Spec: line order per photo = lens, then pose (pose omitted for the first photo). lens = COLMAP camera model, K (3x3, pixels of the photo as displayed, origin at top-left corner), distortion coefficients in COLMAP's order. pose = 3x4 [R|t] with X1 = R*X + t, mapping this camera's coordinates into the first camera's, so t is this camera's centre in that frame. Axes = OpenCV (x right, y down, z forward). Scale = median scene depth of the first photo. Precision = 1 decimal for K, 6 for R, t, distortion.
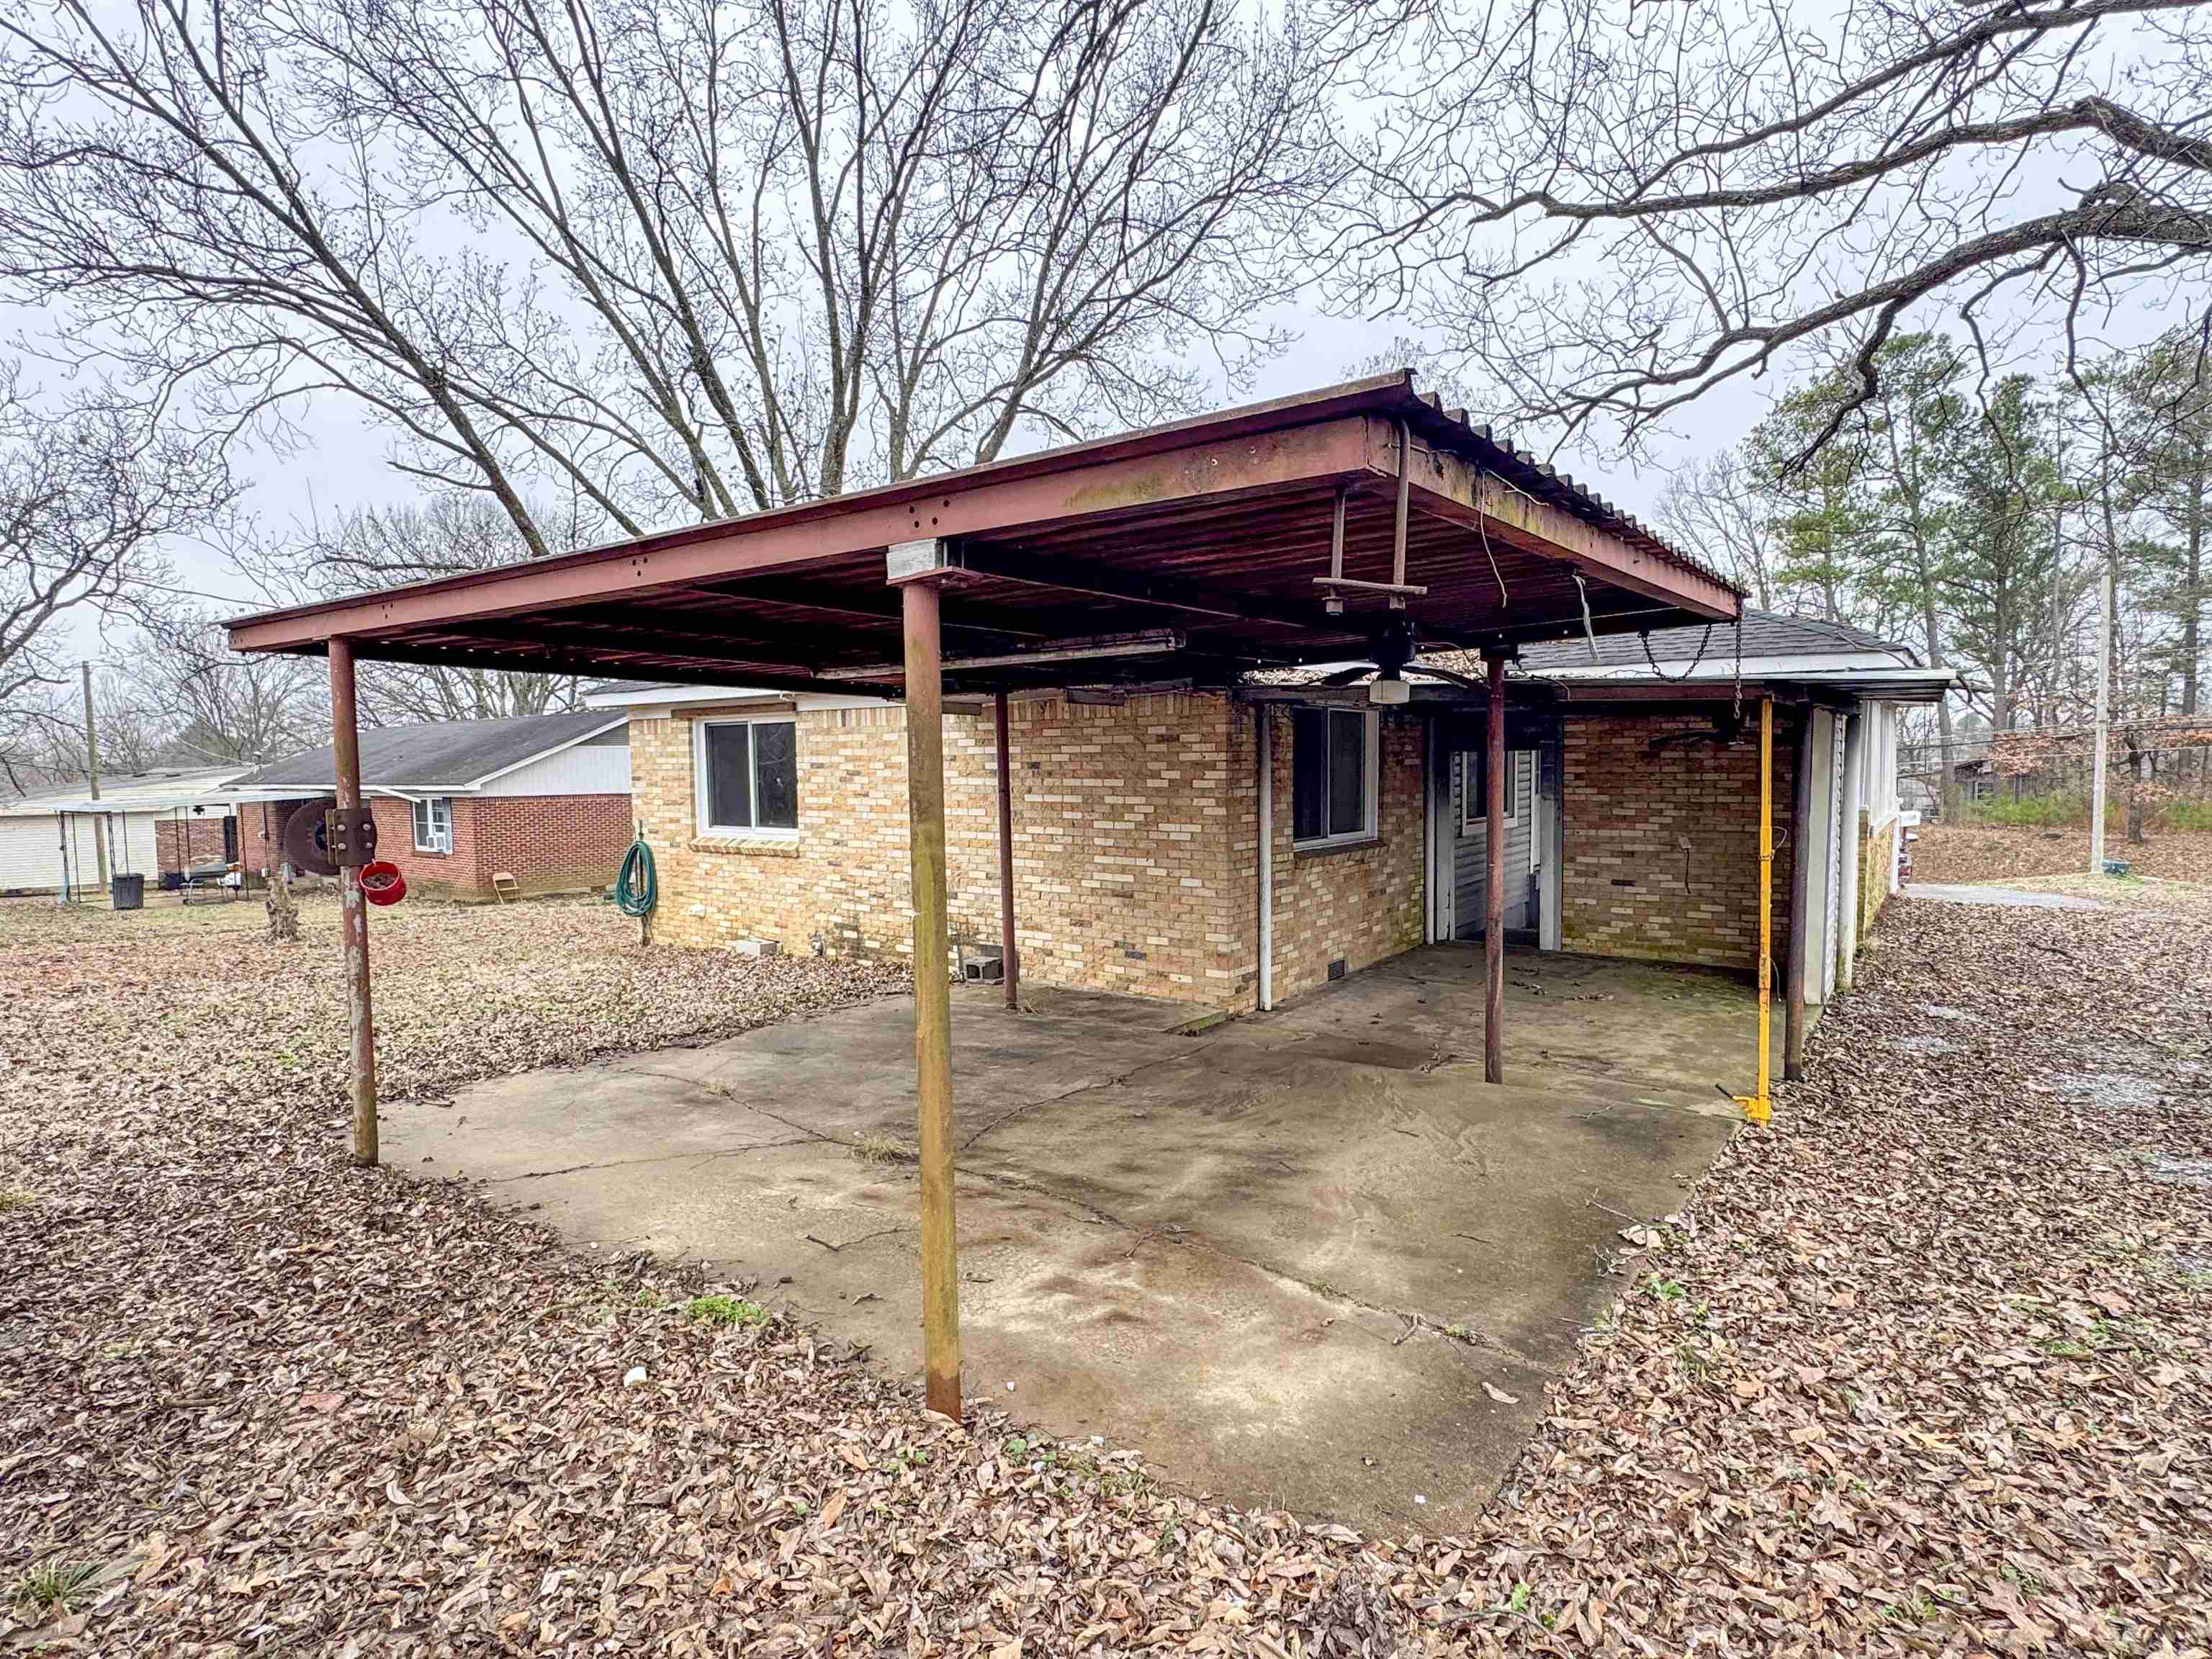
lens RADIAL K [[1150.1, 0, 1101.7], [0, 1150.1, 822.9], [0, 0, 1]] dist [-0.001398, 0.000346]
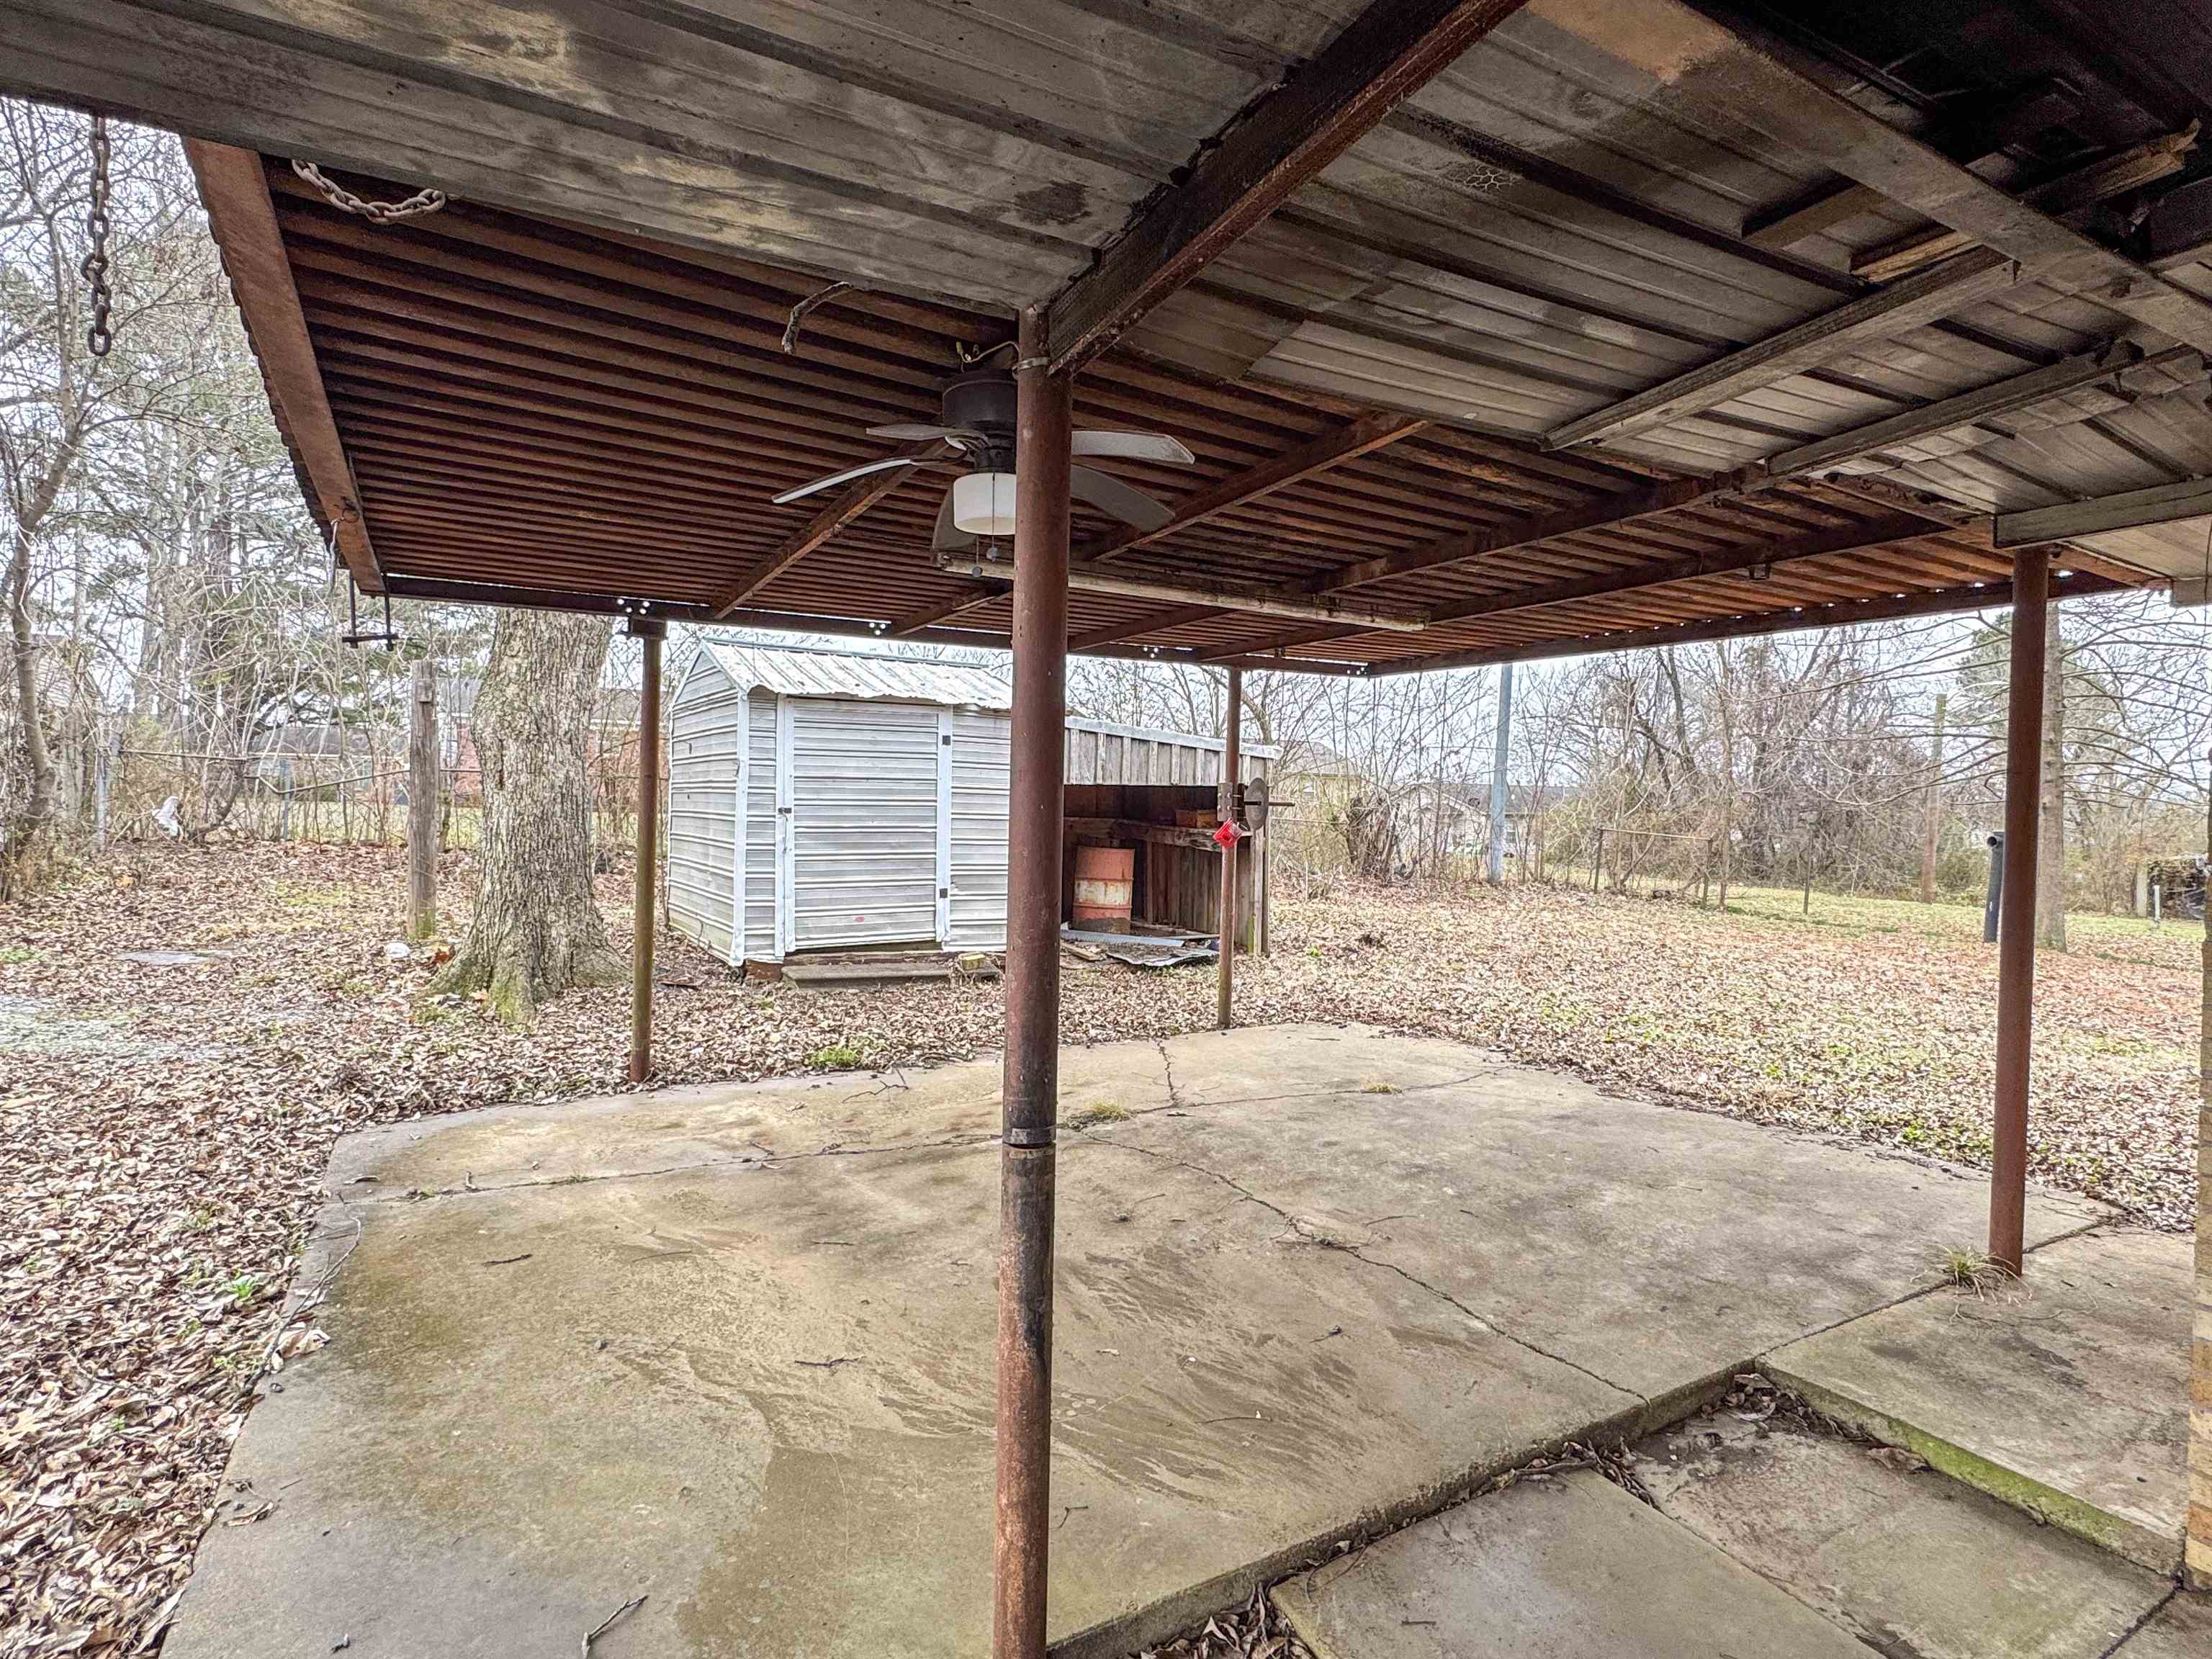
lens RADIAL K [[1150.1, 0, 1102.4], [0, 1150.1, 831.5], [0, 0, 1]] dist [-0.001398, 0.000346]
pose [[-0.398773, 0.017891, -0.916875, 0.594469], [-0.058591, 0.997270, 0.044942, -0.004739], [0.915176, 0.071643, -0.396636, 1.117144]]
